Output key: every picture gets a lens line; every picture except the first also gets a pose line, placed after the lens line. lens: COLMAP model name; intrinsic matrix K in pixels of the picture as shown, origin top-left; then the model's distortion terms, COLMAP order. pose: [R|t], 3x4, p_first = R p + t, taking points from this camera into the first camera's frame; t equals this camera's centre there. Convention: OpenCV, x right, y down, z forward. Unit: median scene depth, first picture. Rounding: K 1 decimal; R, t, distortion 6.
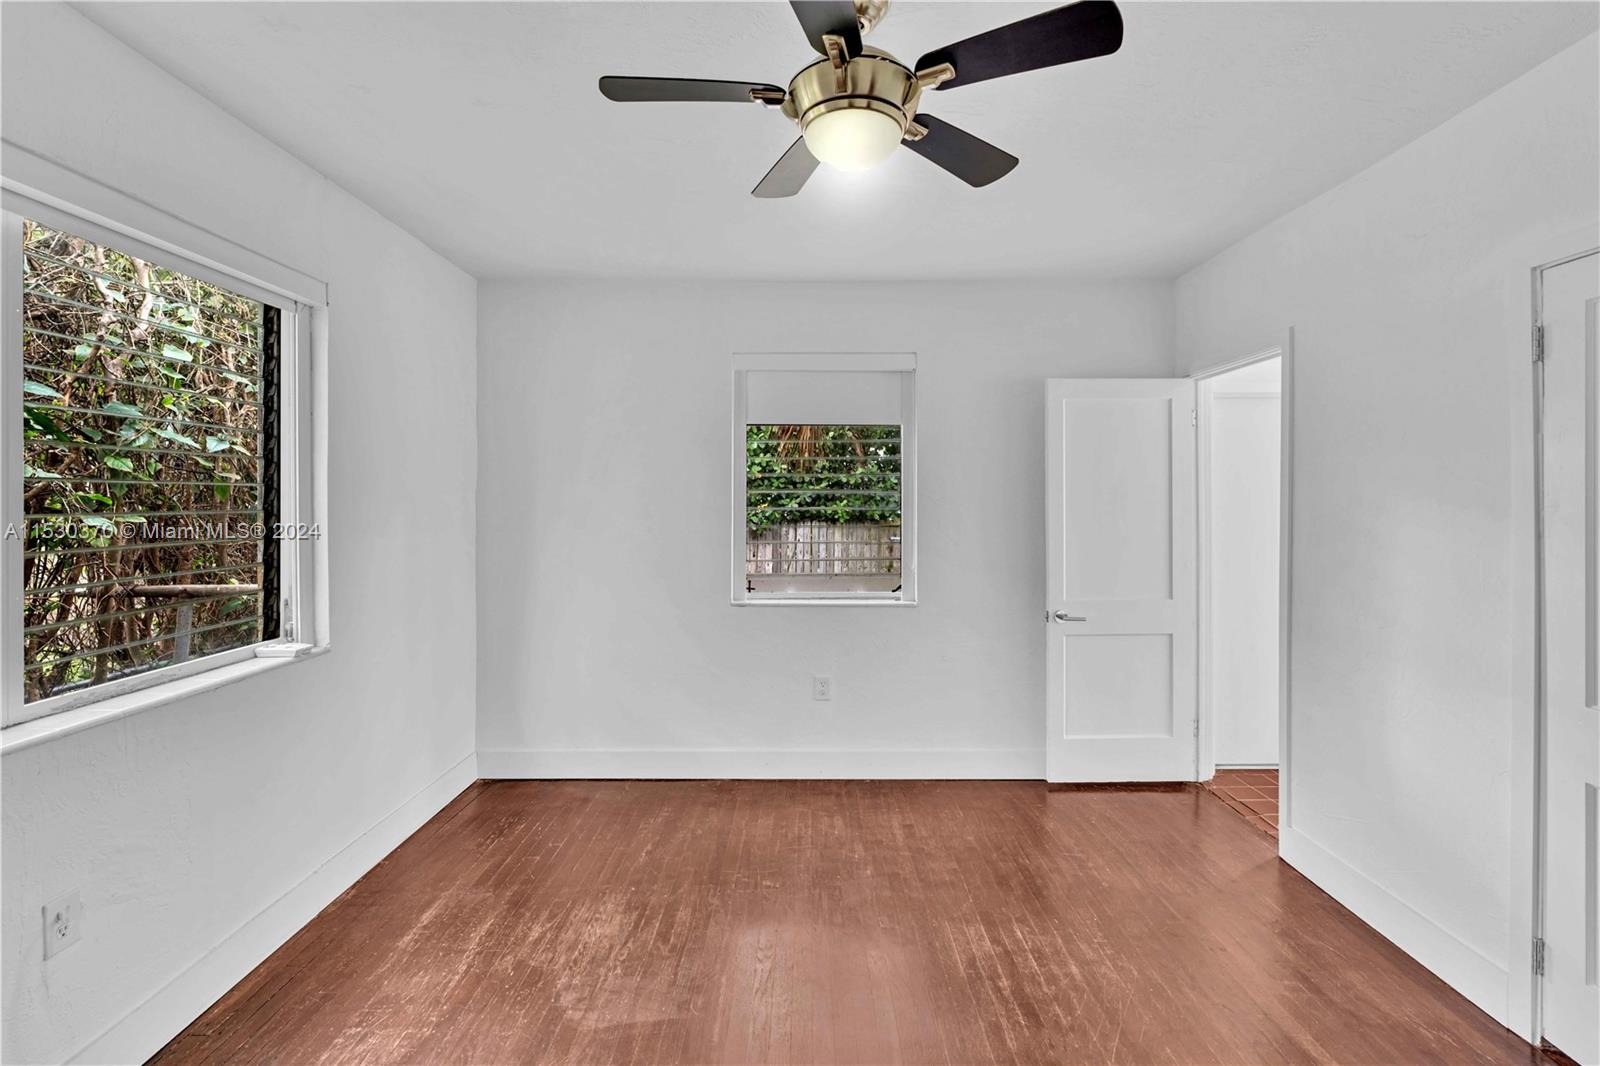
lens RADIAL K [[733.5, 0, 800.1], [0, 733.5, 504.7], [0, 0, 1]] dist [-0.001029, 0.000974]
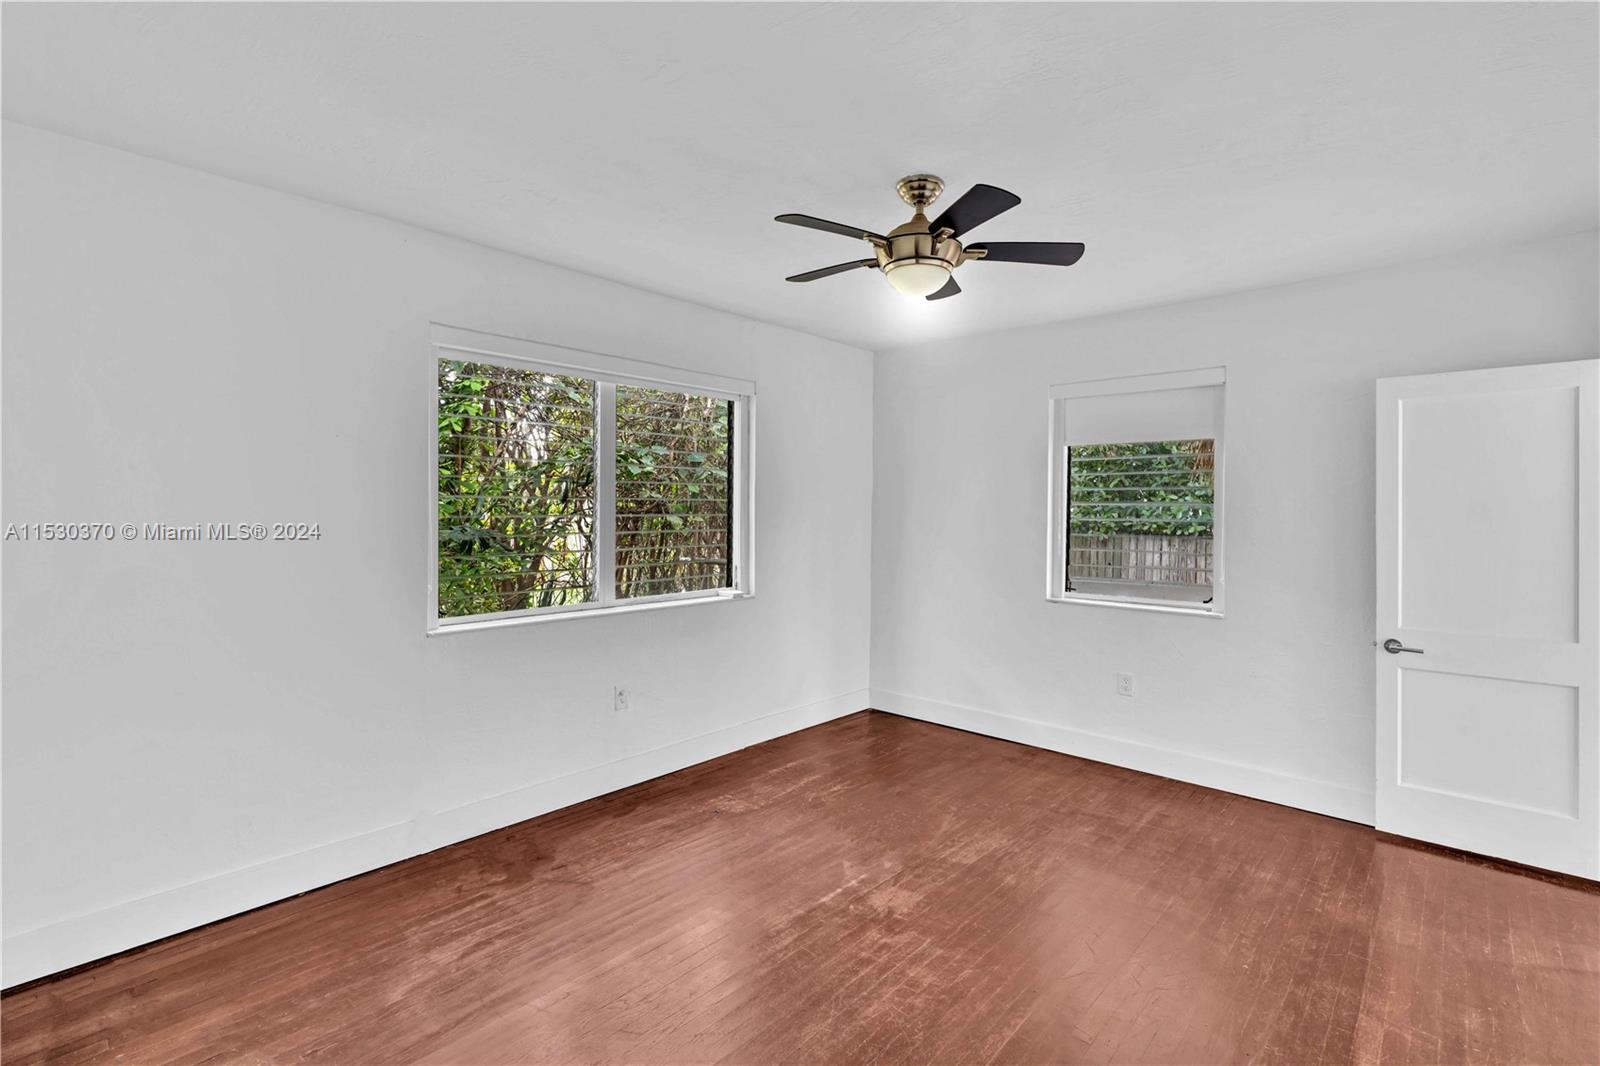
lens RADIAL K [[738.4, 0, 800.5], [0, 738.4, 508.2], [0, 0, 1]] dist [0.016338, 0.000447]
pose [[0.744293, 0.006634, -0.667820, 0.461075], [-0.009988, 0.999949, -0.001198, -0.006456], [0.667779, 0.007562, 0.744321, -0.165810]]
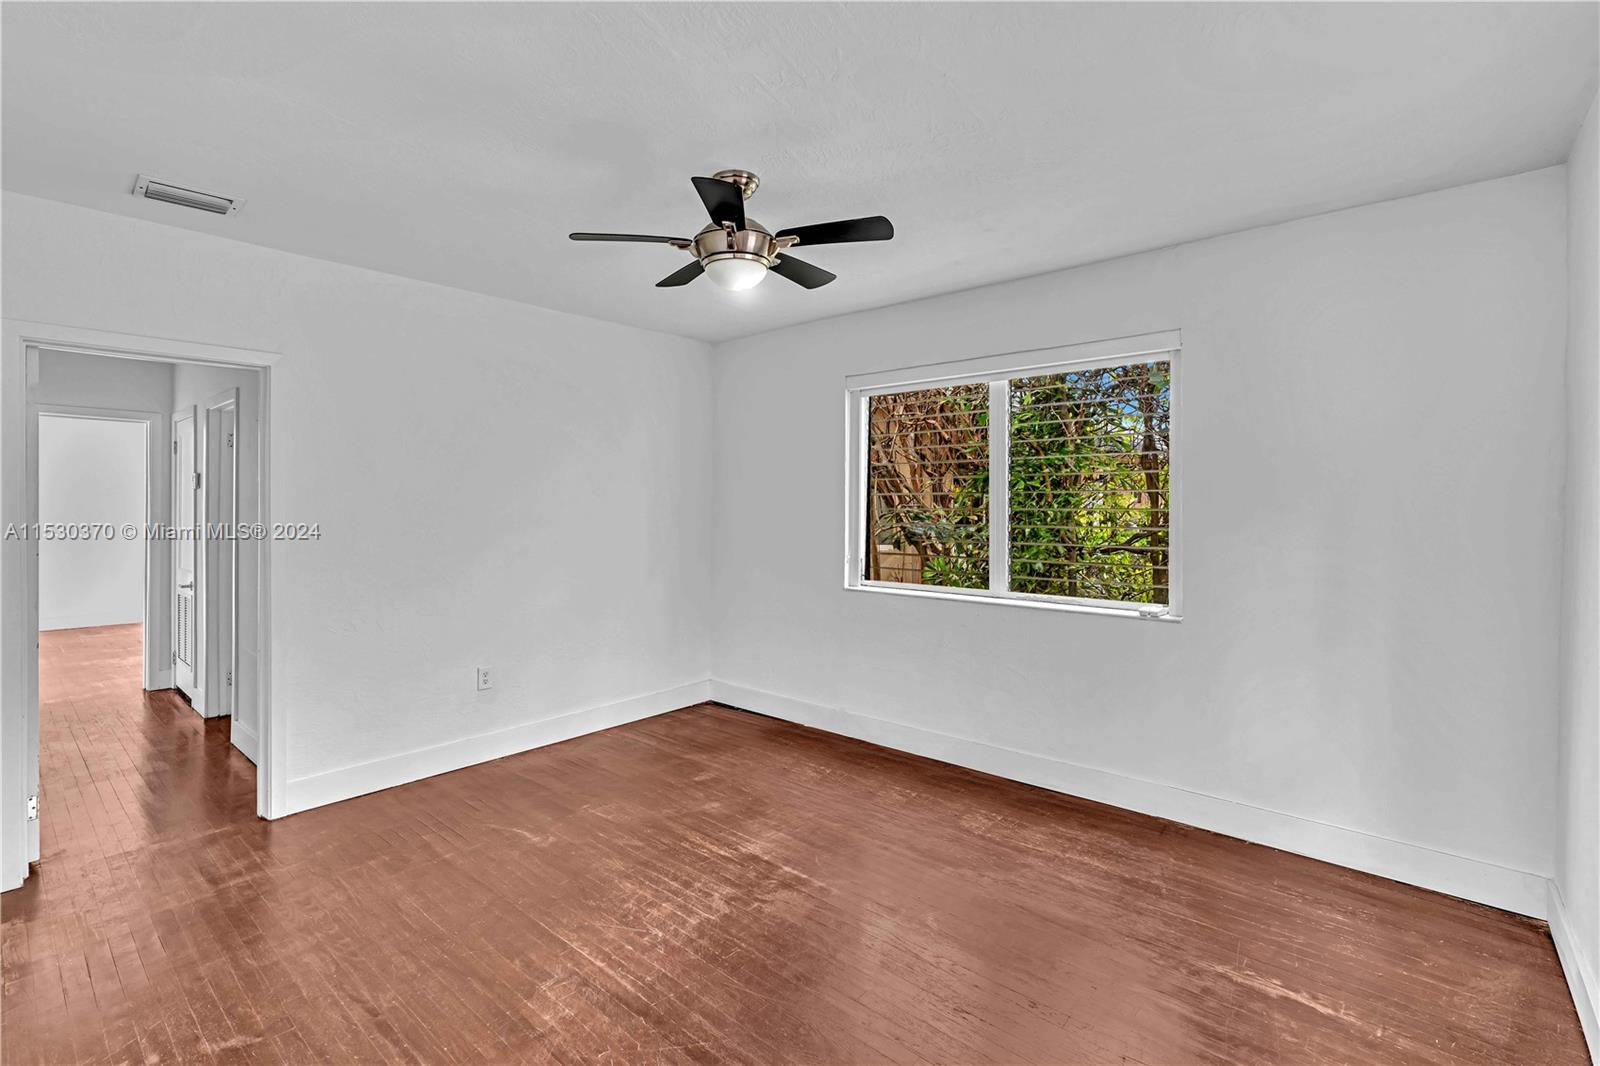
lens RADIAL K [[733.5, 0, 800.1], [0, 733.5, 504.7], [0, 0, 1]] dist [-0.001029, 0.000974]
pose [[-0.657511, 0.004893, -0.753429, 0.574009], [0.000408, 0.999981, 0.006138, -0.008129], [0.753445, 0.003728, -0.657500, 1.051164]]
